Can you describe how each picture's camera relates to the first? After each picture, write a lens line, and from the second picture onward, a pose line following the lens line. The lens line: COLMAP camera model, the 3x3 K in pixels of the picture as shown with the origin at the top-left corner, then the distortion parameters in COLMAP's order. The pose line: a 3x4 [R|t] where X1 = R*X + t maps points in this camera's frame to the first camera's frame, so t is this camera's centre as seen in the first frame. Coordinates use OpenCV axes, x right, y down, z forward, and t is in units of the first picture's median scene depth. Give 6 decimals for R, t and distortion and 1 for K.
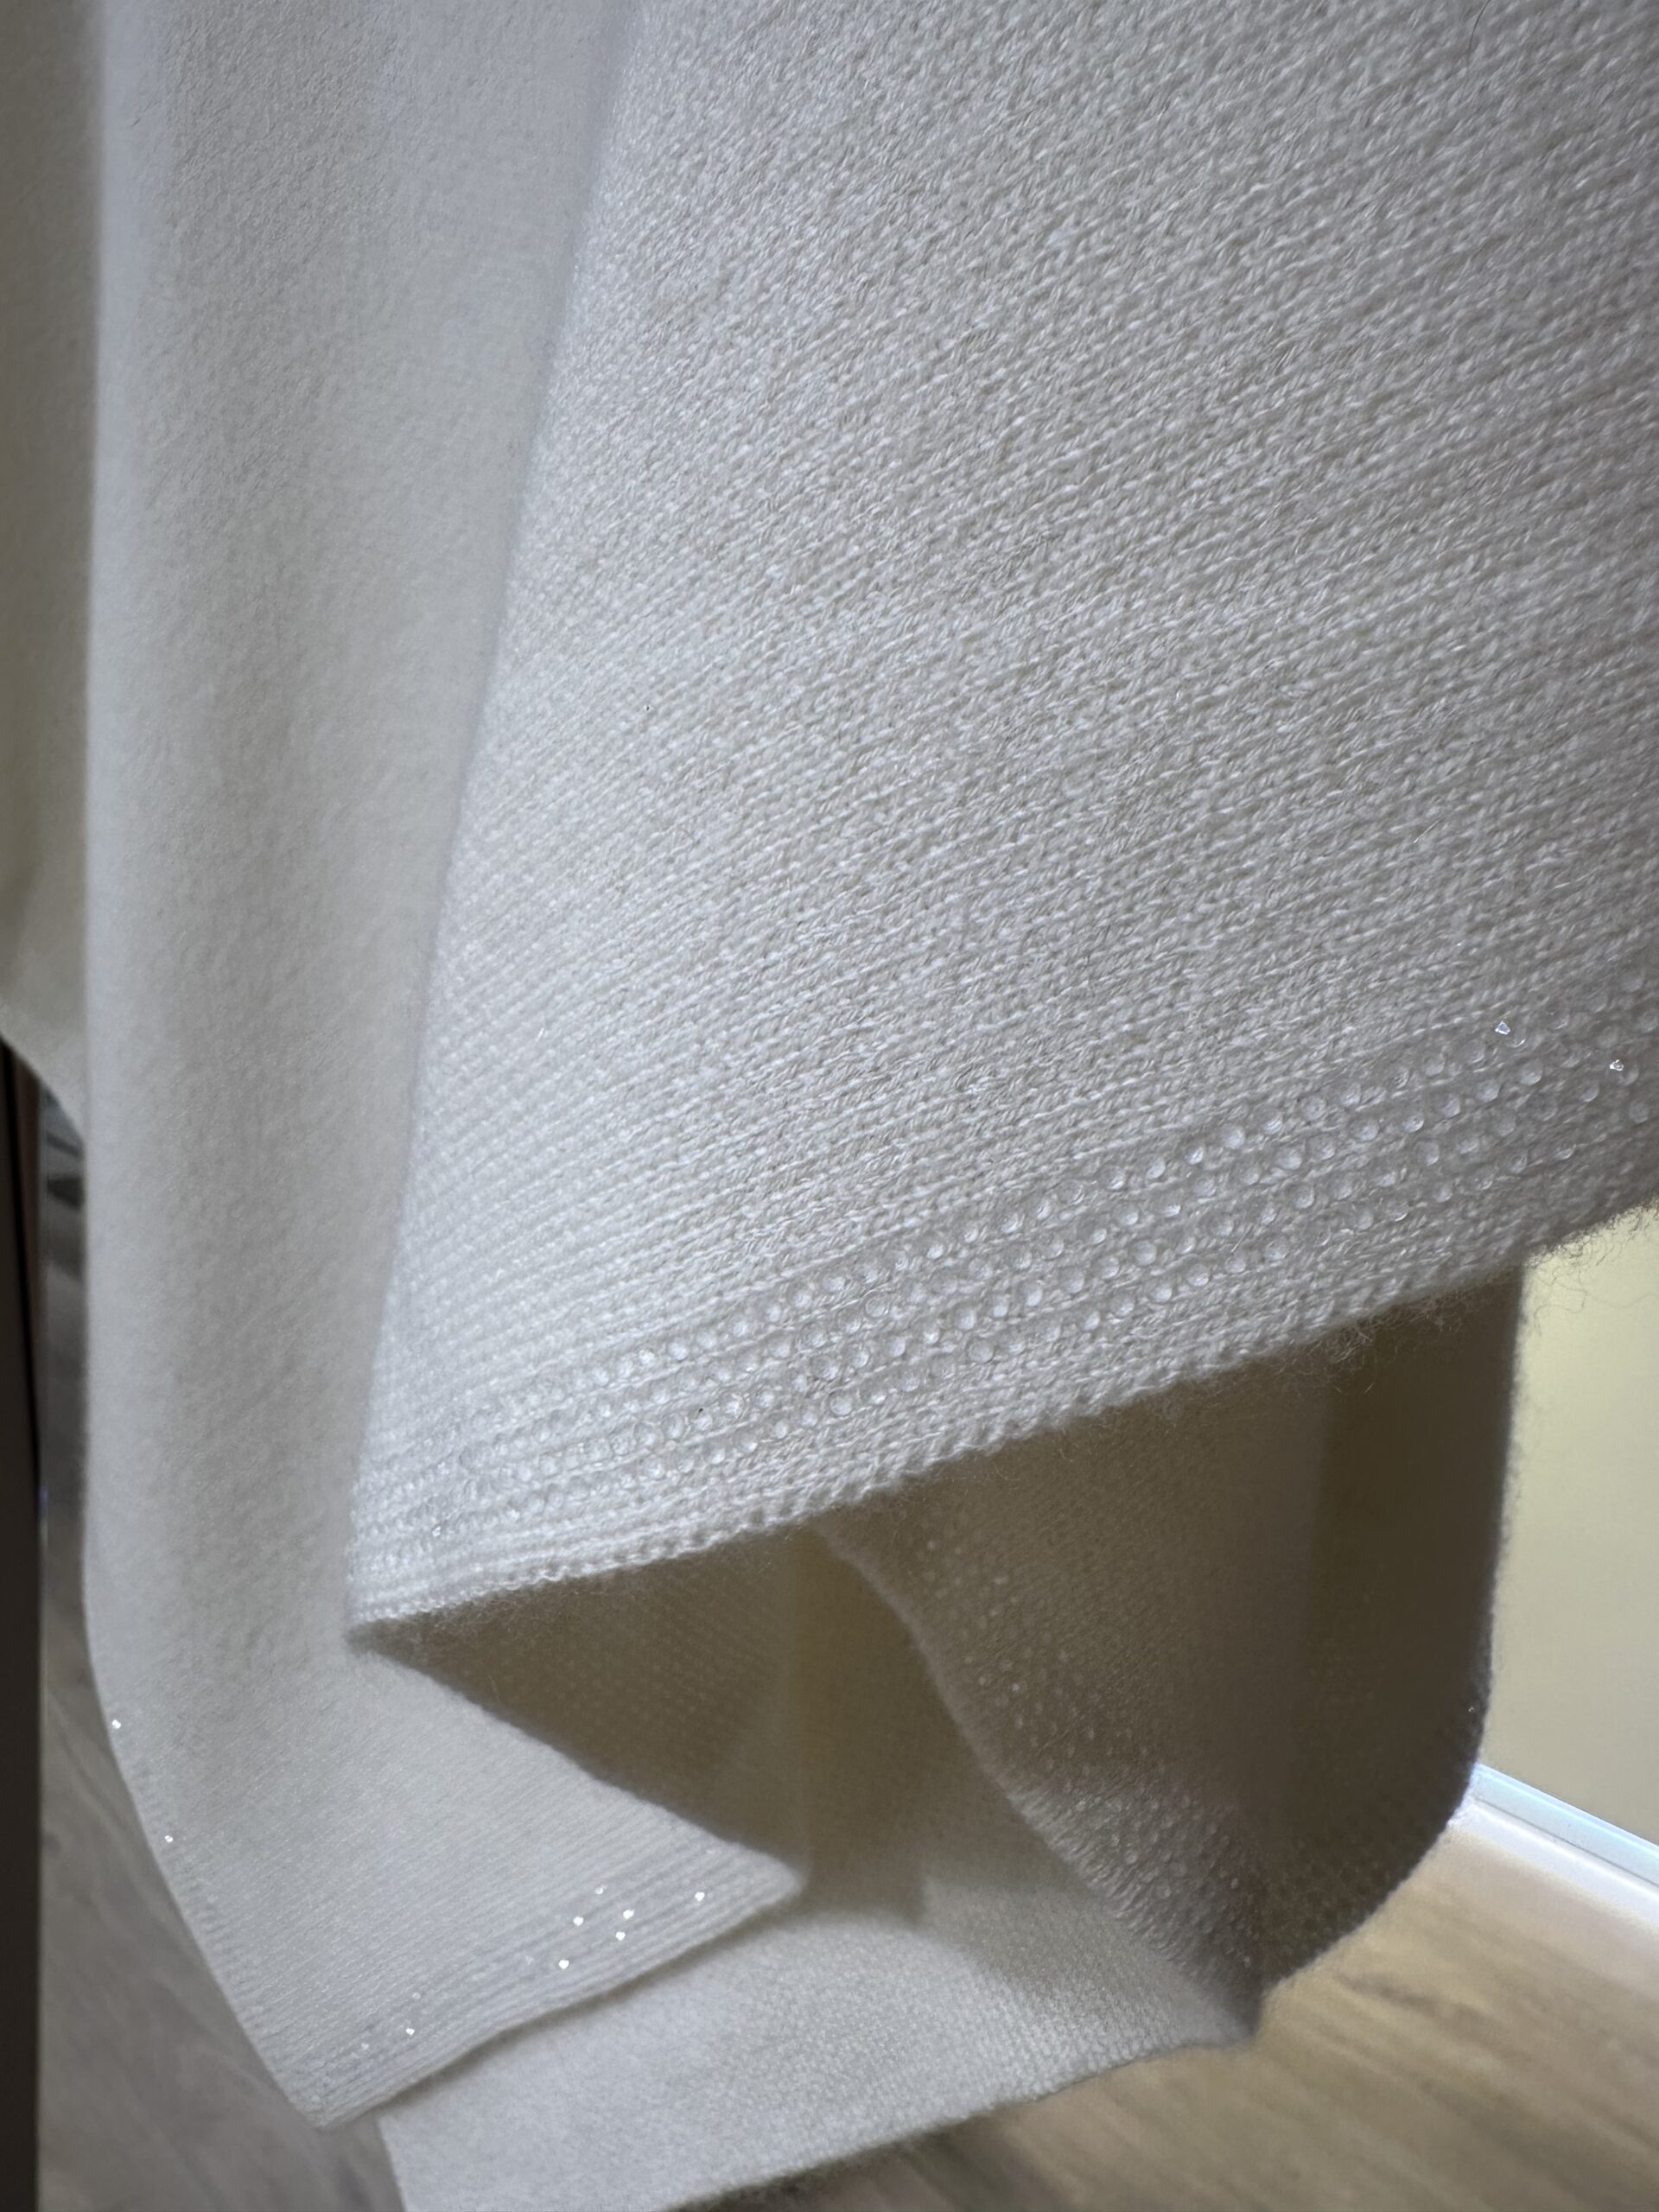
lens RADIAL K [[1523.0, 0, 680.0], [0, 1523.0, 999.9], [0, 0, 1]] dist [0.062265, -0.056706]
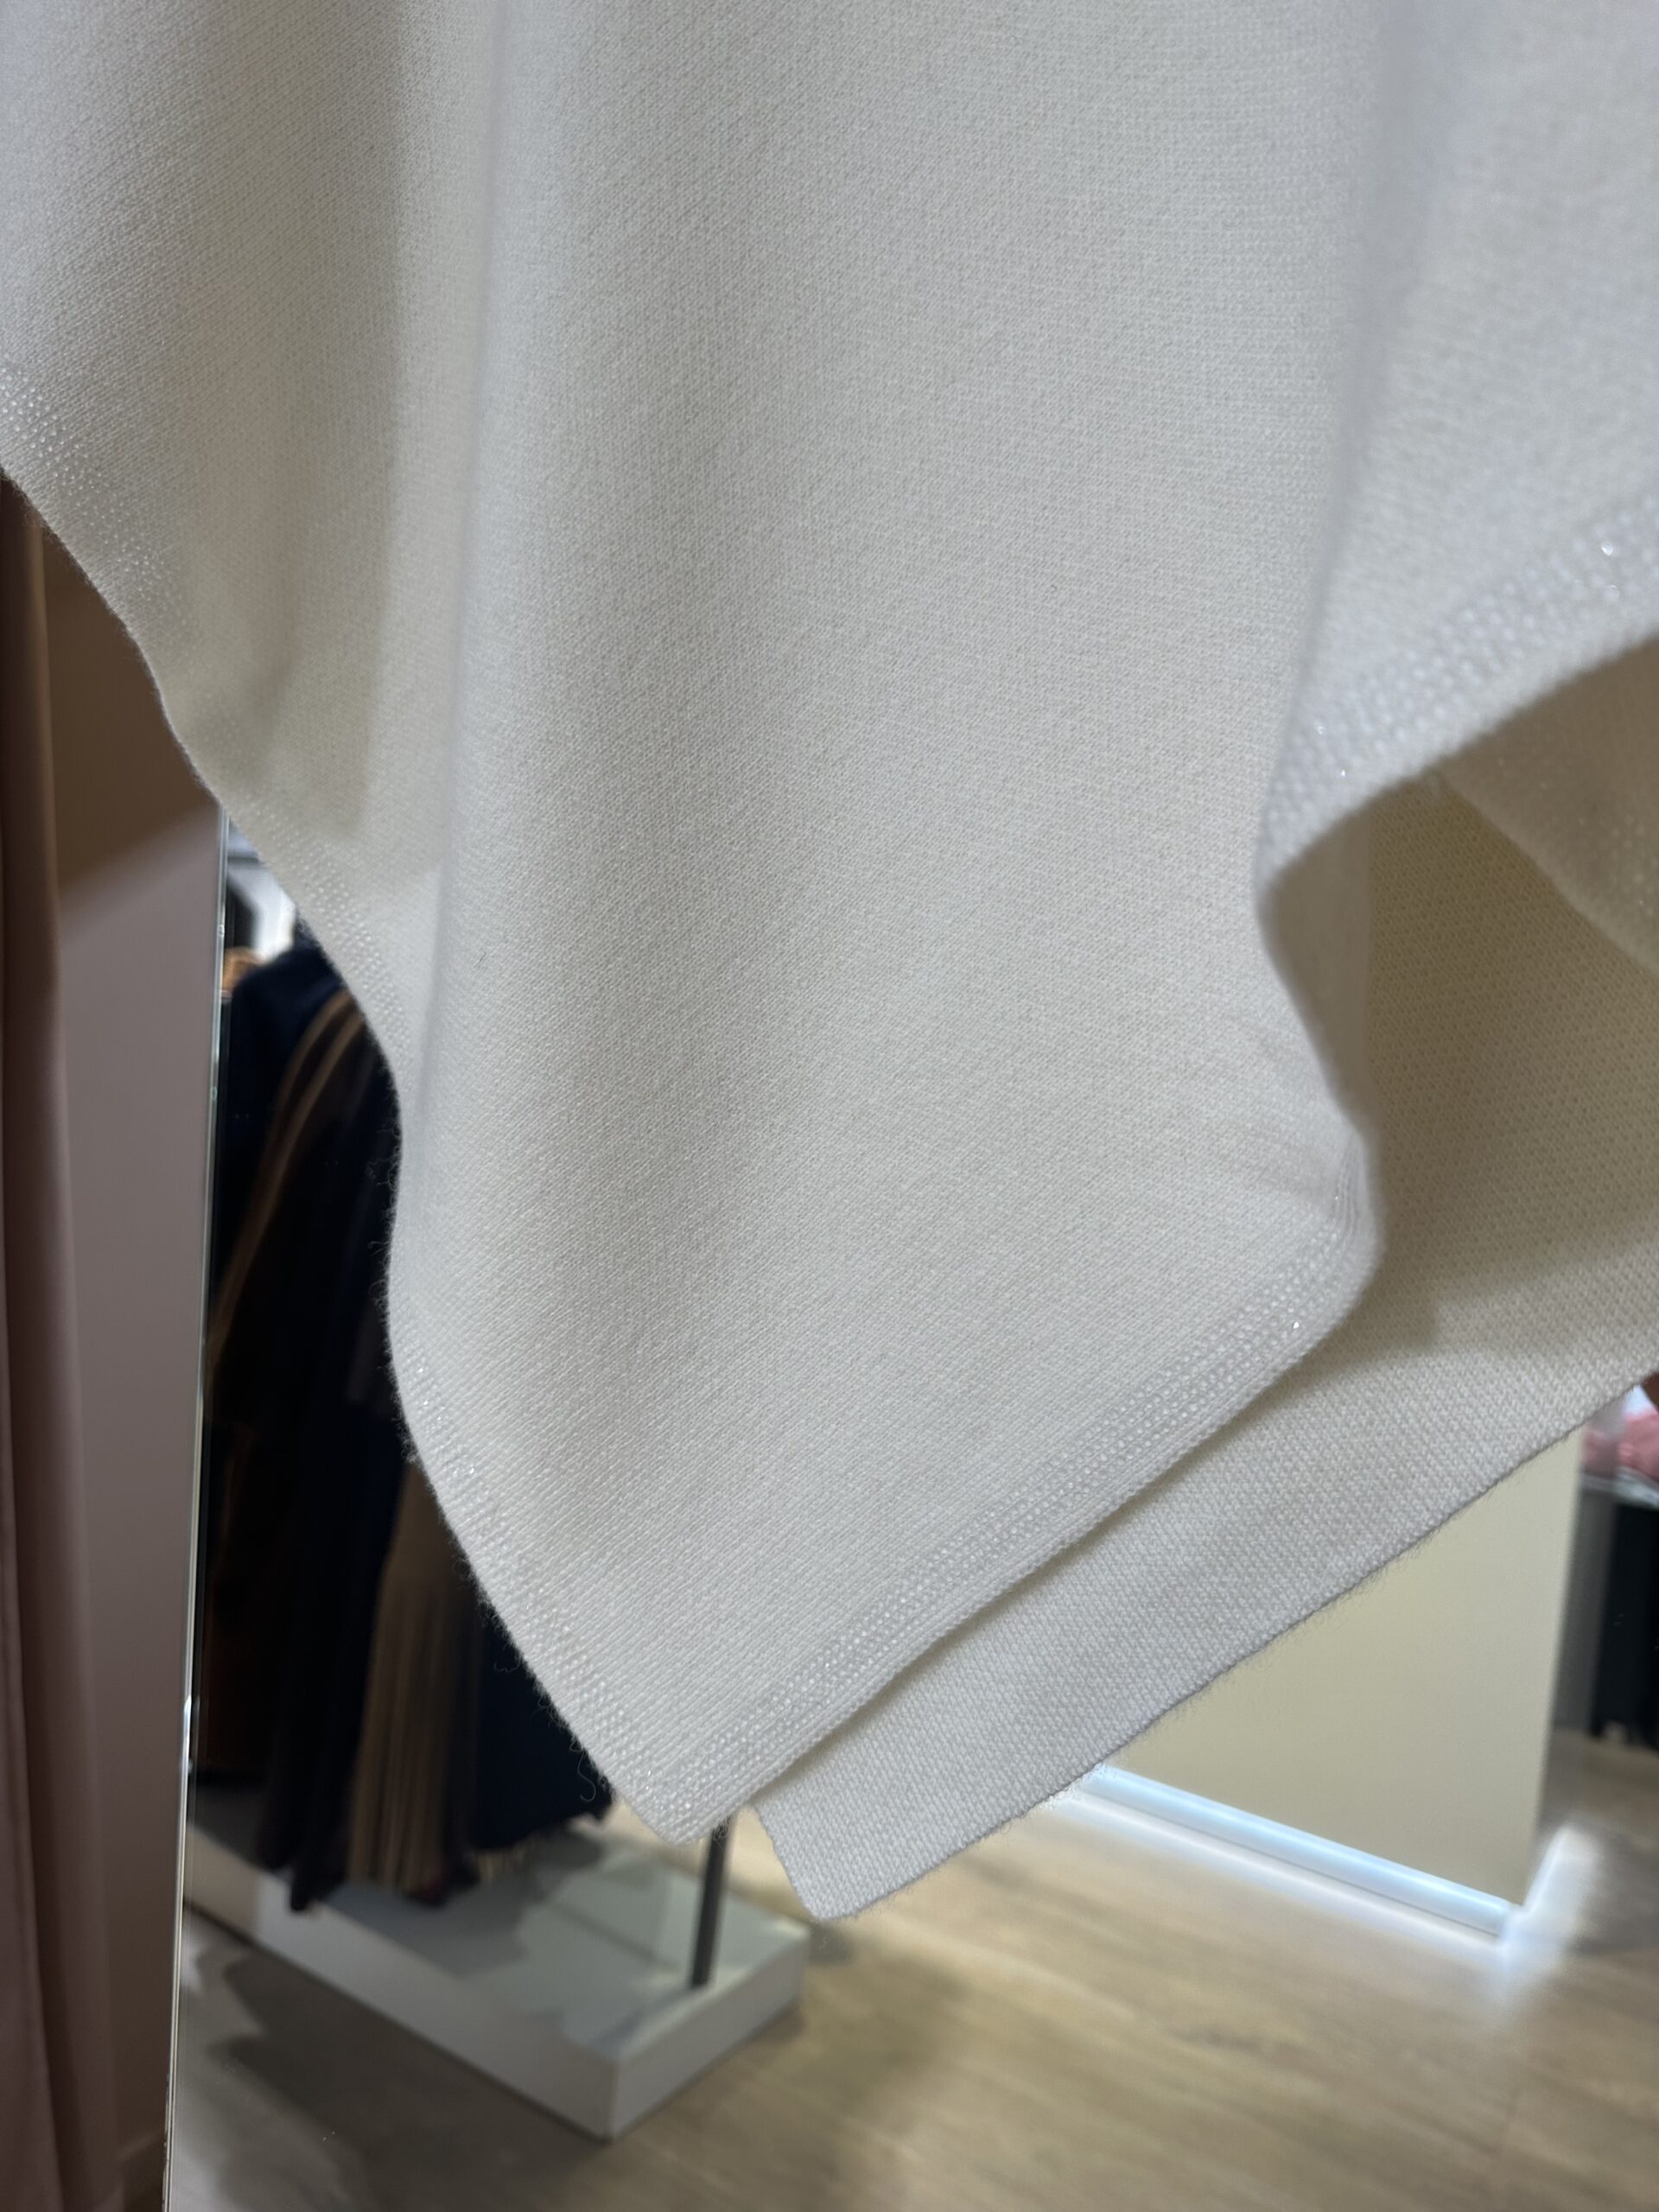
lens RADIAL K [[1554.2, 0, 834.7], [0, 1554.2, 1049.2], [0, 0, 1]] dist [0.100007, -0.156004]
pose [[0.967725, -0.003462, 0.251986, -0.422030], [0.021587, 0.997369, -0.069200, 0.302021], [-0.251083, 0.072406, 0.965254, -0.068396]]
